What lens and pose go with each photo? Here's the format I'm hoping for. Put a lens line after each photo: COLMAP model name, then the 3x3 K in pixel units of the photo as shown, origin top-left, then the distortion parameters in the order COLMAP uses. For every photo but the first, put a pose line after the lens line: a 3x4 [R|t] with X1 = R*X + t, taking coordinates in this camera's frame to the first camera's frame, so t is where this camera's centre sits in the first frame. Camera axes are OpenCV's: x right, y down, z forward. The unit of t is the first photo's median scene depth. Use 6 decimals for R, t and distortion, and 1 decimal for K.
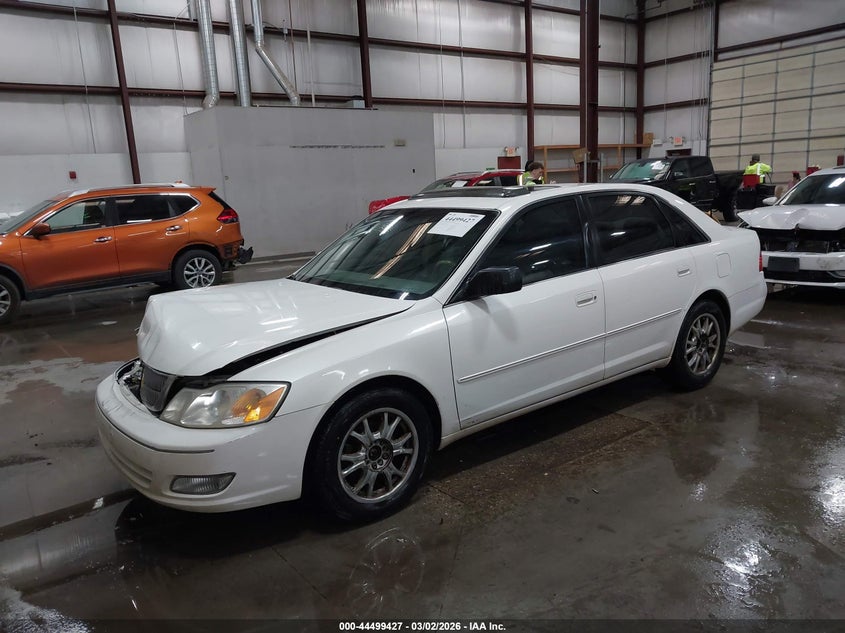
lens RADIAL K [[662.6, 0, 422.5], [0, 662.6, 316.5], [0, 0, 1]] dist [-0.011148, -0.004408]
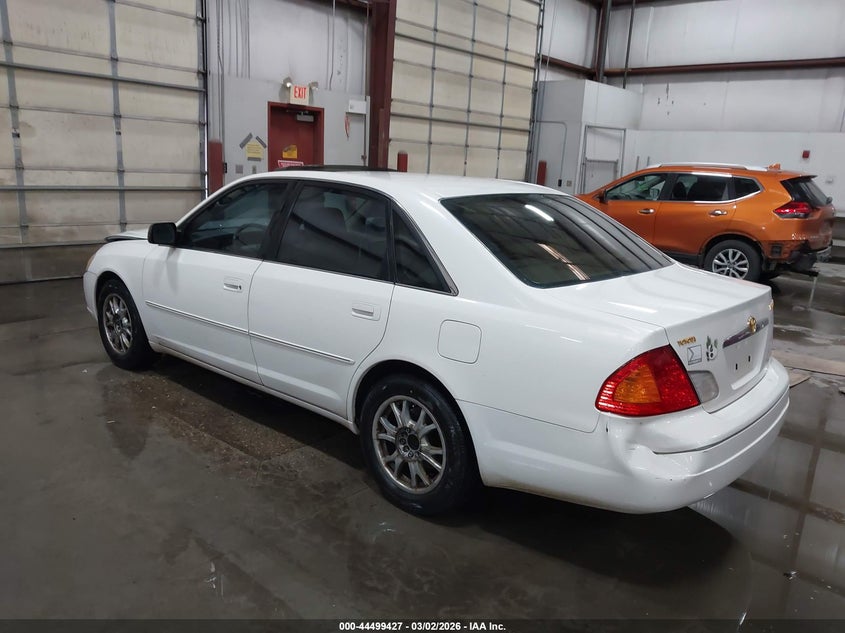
lens RADIAL K [[681.6, 0, 420.4], [0, 681.6, 292.1], [0, 0, 1]] dist [-0.007783, -0.003723]
pose [[0.195601, 0.245406, -0.949482, 0.472919], [-0.252713, 0.948099, 0.192987, -0.105130], [0.947564, 0.202198, 0.247466, 0.383367]]
